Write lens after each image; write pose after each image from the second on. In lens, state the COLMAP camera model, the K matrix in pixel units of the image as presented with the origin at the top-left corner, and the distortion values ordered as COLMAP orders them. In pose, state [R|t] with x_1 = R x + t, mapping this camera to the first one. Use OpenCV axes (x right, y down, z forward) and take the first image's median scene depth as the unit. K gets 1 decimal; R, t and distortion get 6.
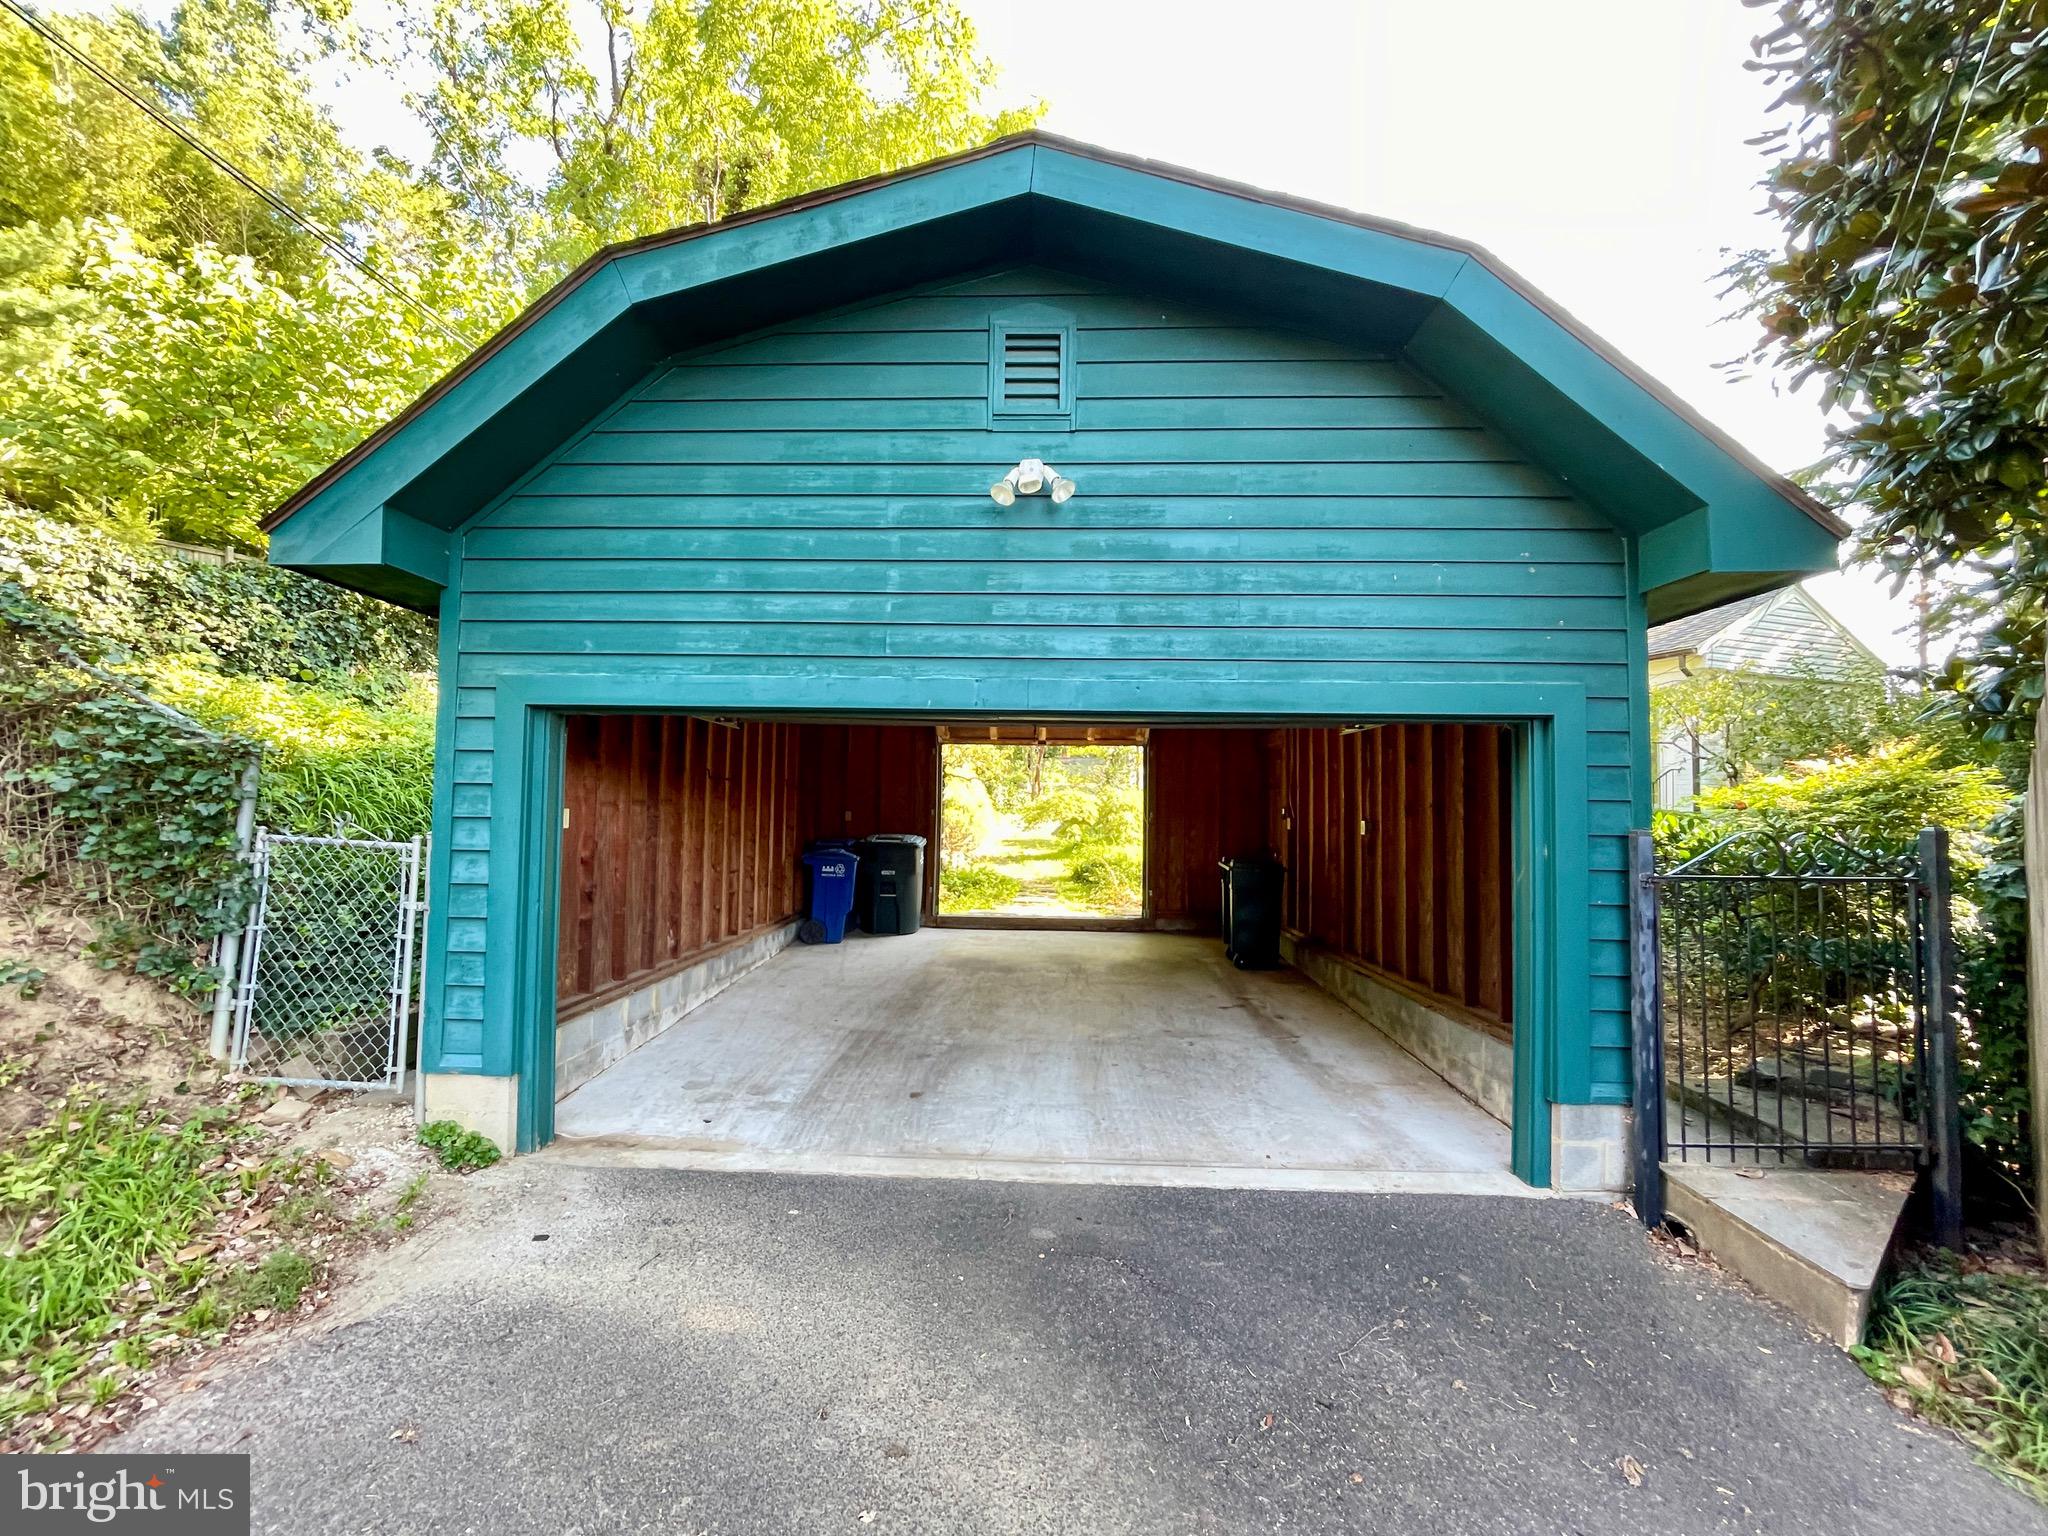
lens RADIAL K [[830.0, 0, 1024.0], [0, 830.0, 768.0], [0, 0, 1]] dist [0.001278, -0.000021]
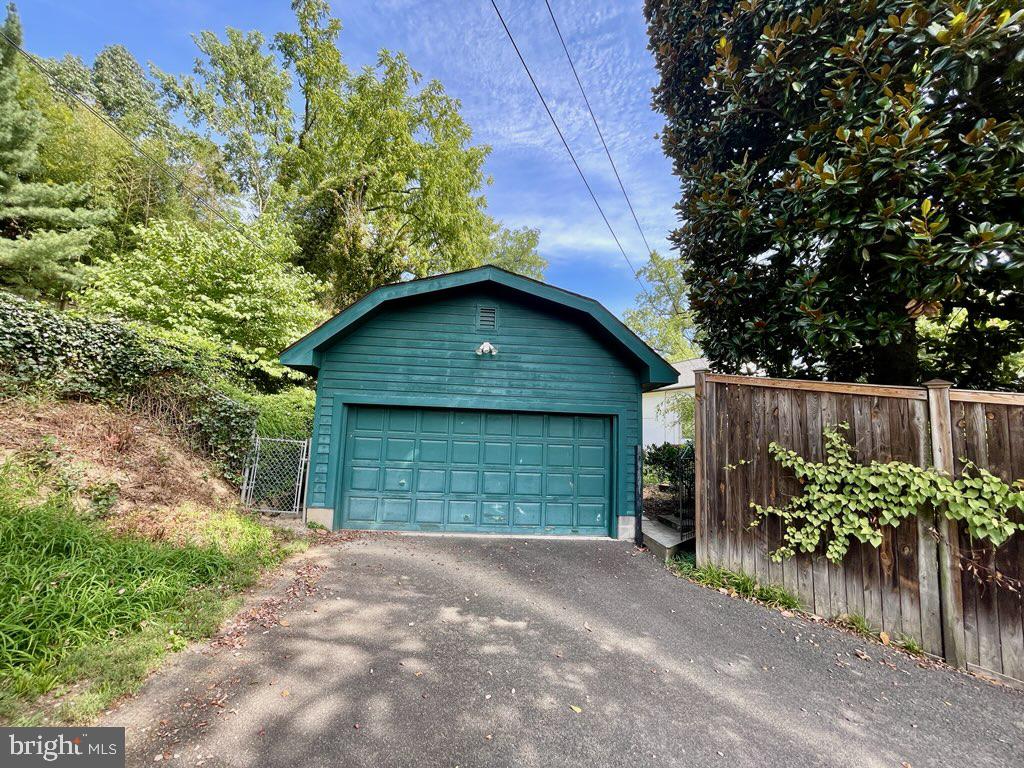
lens RADIAL K [[415.0, 0, 512.0], [0, 415.0, 384.0], [0, 0, 1]] dist [0.001278, -0.000021]
pose [[0.993134, 0.036113, 0.111267, -0.079726], [-0.027988, 0.996885, -0.073740, -0.046468], [-0.113583, 0.070120, 0.991051, -0.870346]]
